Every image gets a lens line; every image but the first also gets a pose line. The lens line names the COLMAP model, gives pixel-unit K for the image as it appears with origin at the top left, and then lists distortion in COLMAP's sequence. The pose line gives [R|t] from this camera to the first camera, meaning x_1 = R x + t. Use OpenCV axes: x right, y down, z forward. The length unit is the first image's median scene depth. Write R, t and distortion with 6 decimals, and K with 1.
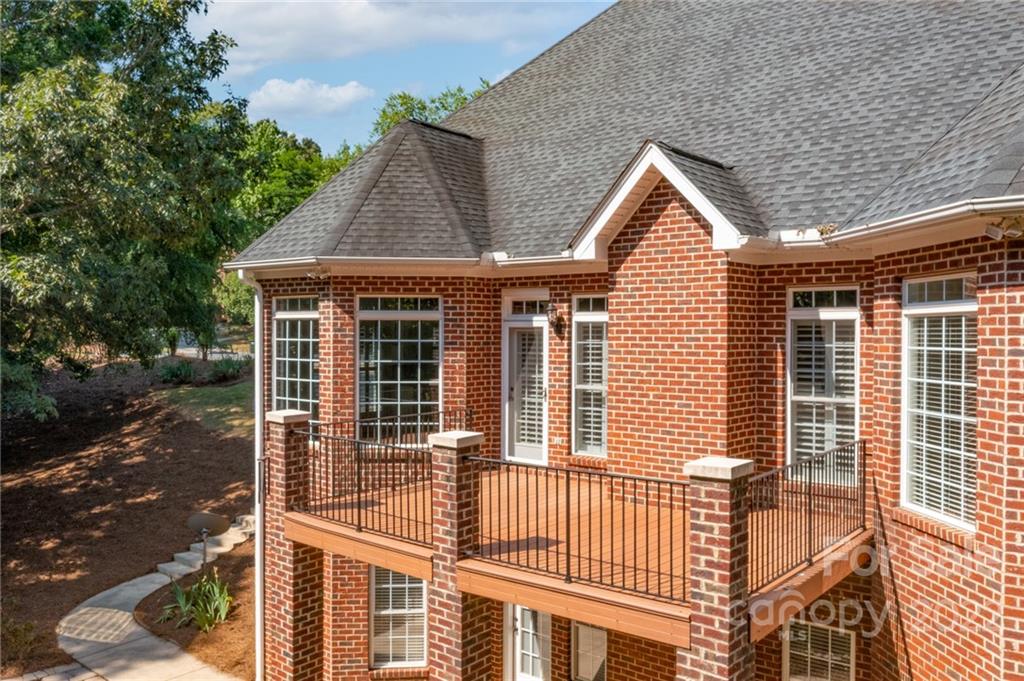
lens RADIAL K [[845.6, 0, 506.0], [0, 845.6, 339.6], [0, 0, 1]] dist [0.010172, -0.000576]
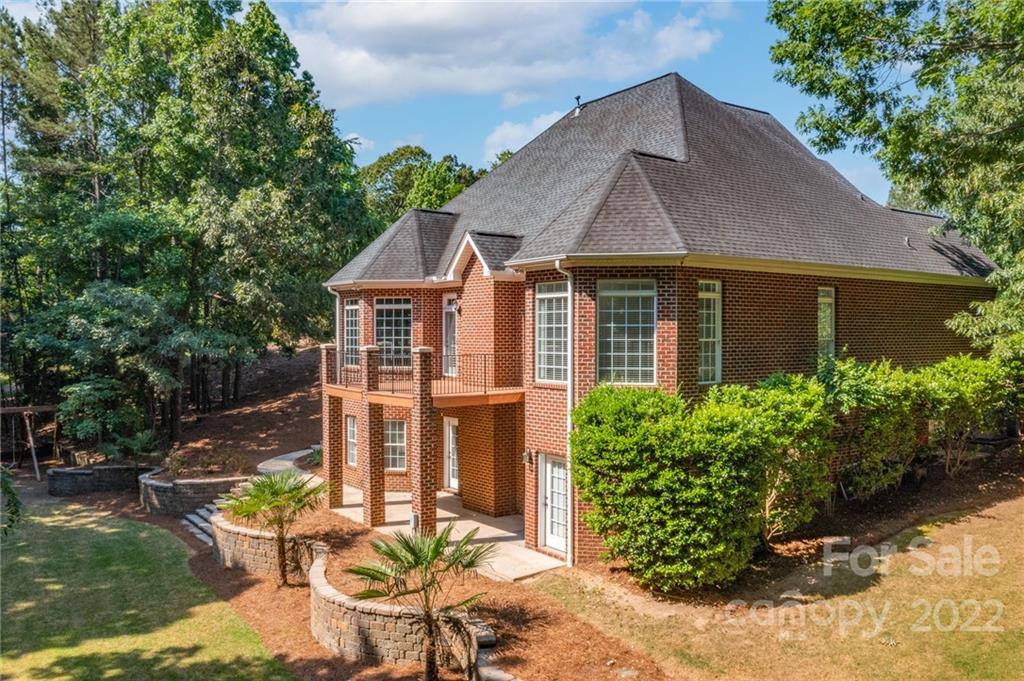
lens RADIAL K [[813.9, 0, 512.0], [0, 813.9, 340.5], [0, 0, 1]] dist [-0.021728, -0.003659]
pose [[0.971146, -0.000742, -0.238484, 0.667745], [0.000167, 0.999997, -0.002431, 0.063494], [0.238485, 0.002321, 0.971143, -0.949495]]
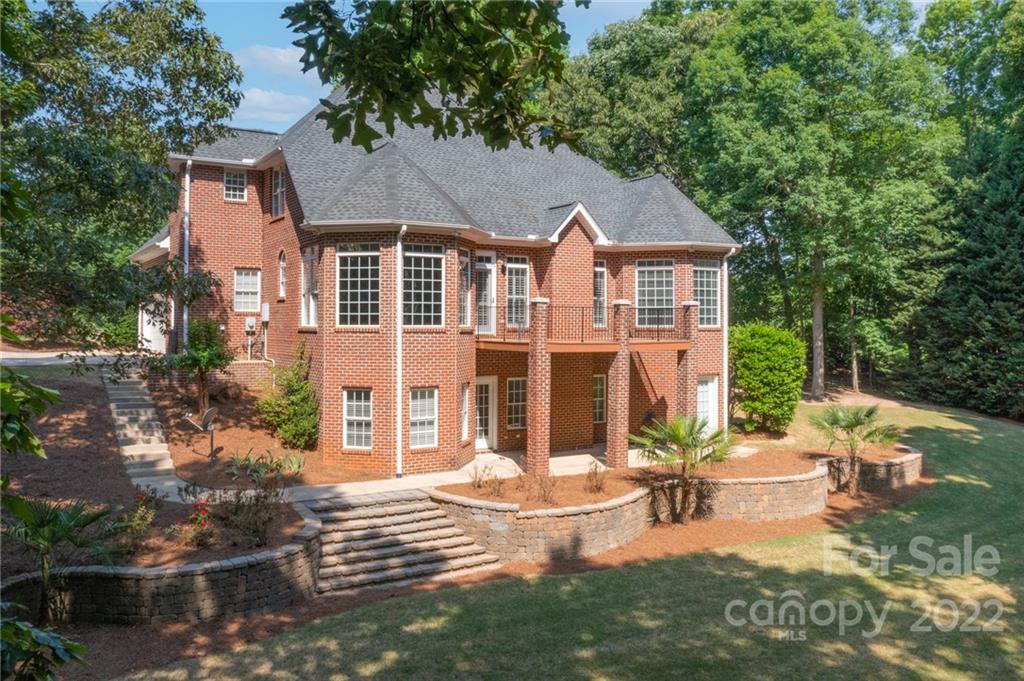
lens RADIAL K [[845.6, 0, 506.0], [0, 845.6, 339.6], [0, 0, 1]] dist [0.010172, -0.000576]
pose [[0.328260, -0.019670, 0.944382, -1.956416], [0.008360, 0.999805, 0.017918, 0.124552], [-0.944550, 0.002013, 0.328361, 0.266825]]
